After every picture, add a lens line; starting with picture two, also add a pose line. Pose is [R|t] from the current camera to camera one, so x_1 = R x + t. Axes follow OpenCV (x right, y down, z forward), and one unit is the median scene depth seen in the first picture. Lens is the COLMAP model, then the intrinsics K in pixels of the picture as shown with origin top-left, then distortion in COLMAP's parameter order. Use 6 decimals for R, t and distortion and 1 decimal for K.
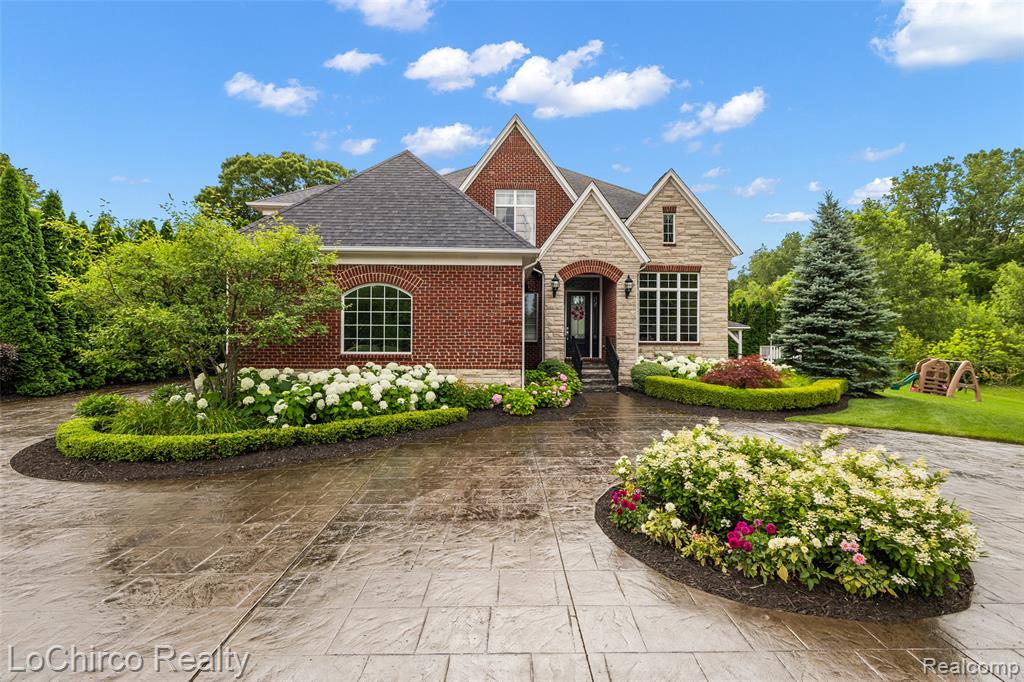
lens RADIAL K [[504.0, 0, 511.8], [0, 504.0, 339.3], [0, 0, 1]] dist [0.000628, 0.000002]
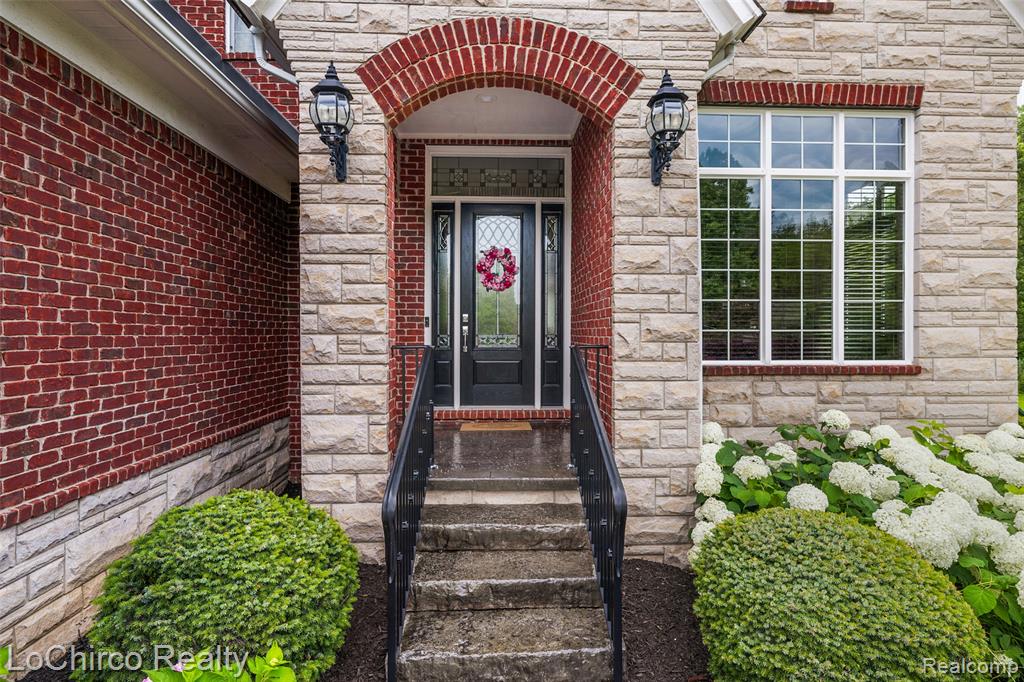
lens RADIAL K [[560.3, 0, 511.3], [0, 560.3, 337.8], [0, 0, 1]] dist [-0.003090, -0.000157]
pose [[0.999950, -0.005214, 0.008566, 0.150213], [0.005097, 0.999894, 0.013626, -0.013861], [-0.008636, -0.013581, 0.999870, 0.703437]]
